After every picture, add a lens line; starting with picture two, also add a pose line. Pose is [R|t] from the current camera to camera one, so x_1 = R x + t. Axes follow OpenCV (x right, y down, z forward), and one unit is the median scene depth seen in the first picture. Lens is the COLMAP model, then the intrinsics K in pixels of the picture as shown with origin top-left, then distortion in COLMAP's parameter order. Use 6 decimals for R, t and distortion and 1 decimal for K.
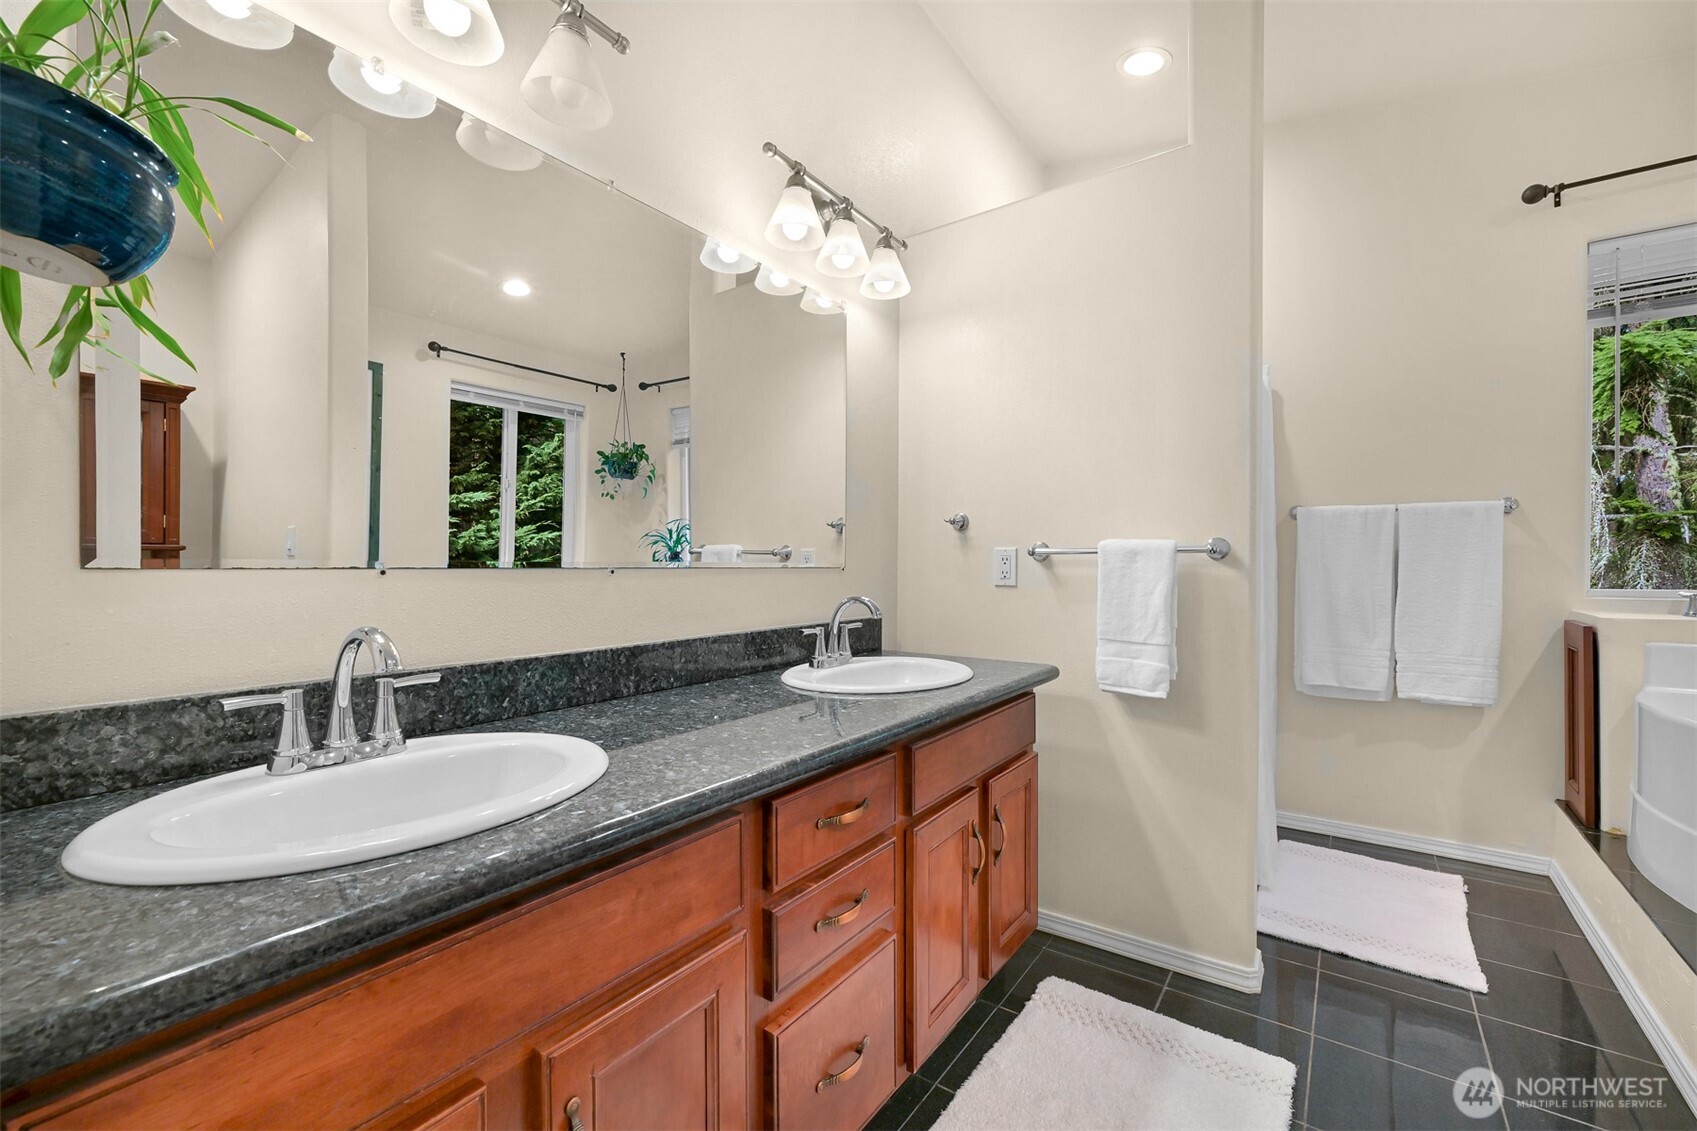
lens RADIAL K [[707.0, 0, 861.0], [0, 707.0, 562.7], [0, 0, 1]] dist [-0.002121, 0.000022]
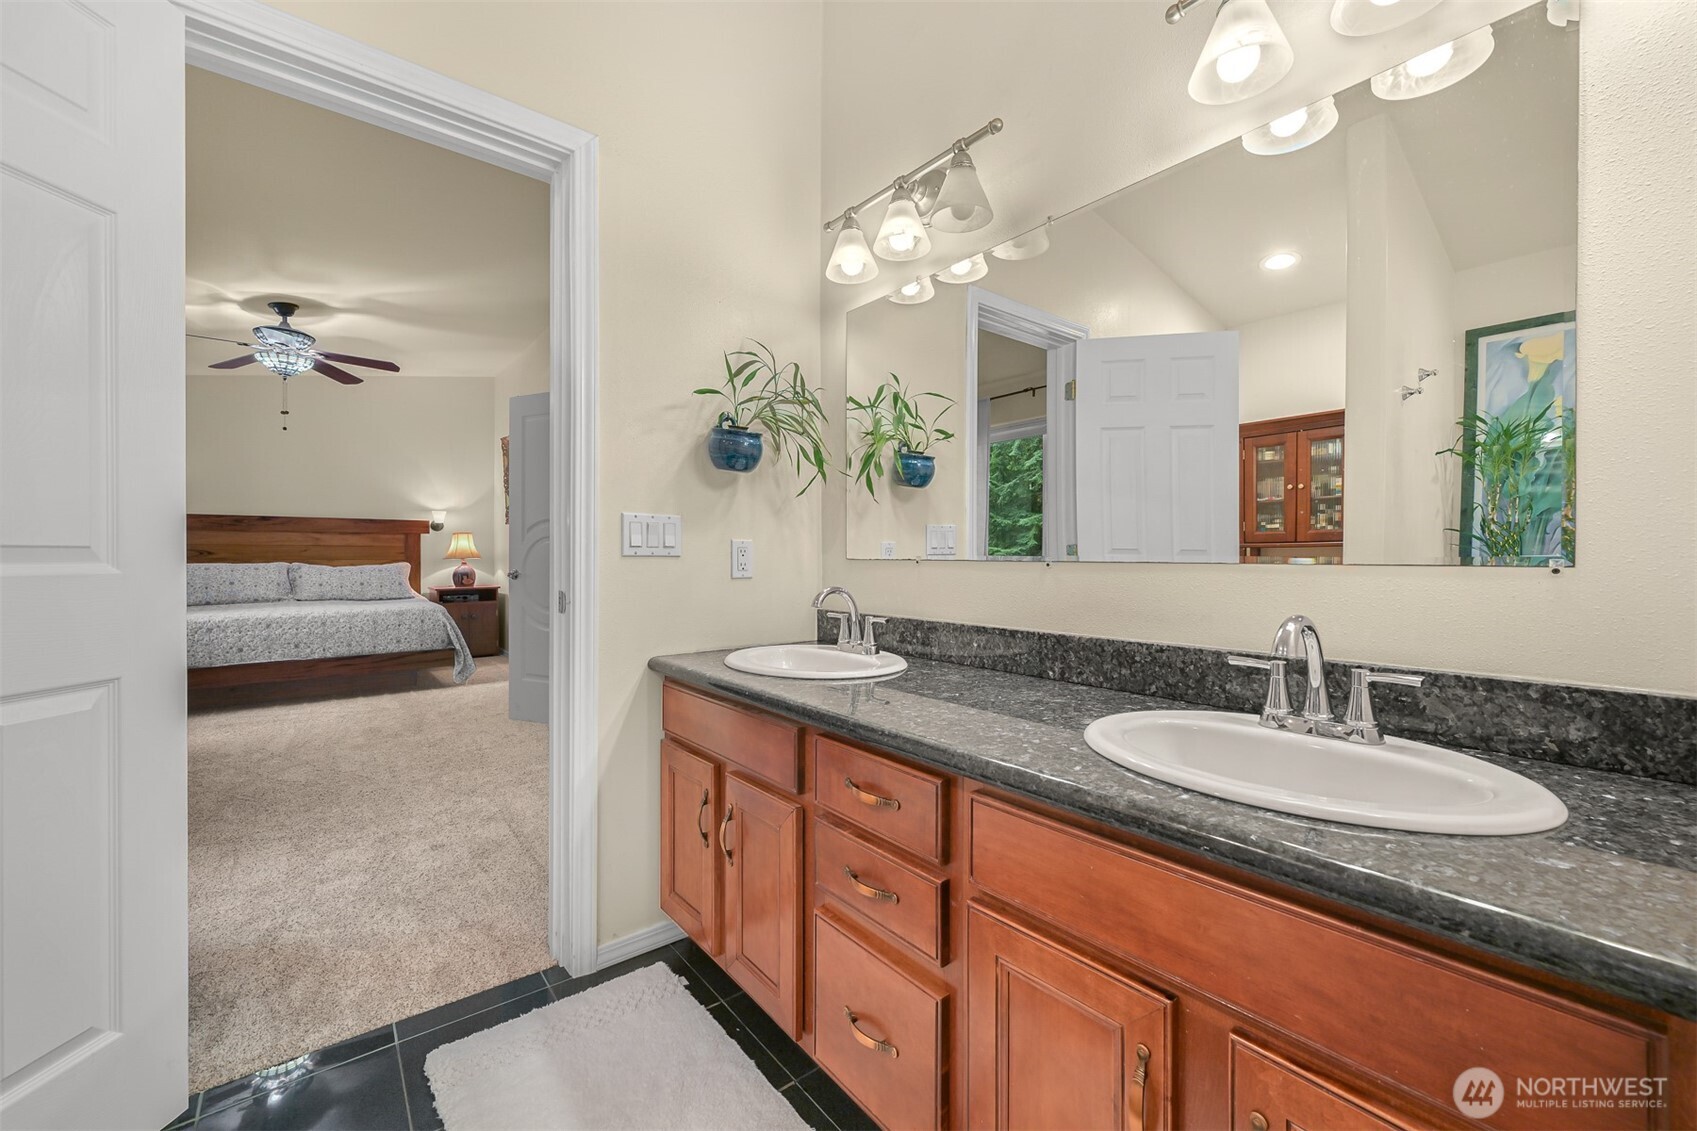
lens RADIAL K [[666.0, 0, 862.4], [0, 666.0, 561.6], [0, 0, 1]] dist [-0.003073, 0.000349]
pose [[-0.266284, 0.013251, -0.963803, 0.562416], [0.004815, 0.999911, 0.012417, -0.005706], [0.963883, -0.001334, -0.266324, 0.747553]]
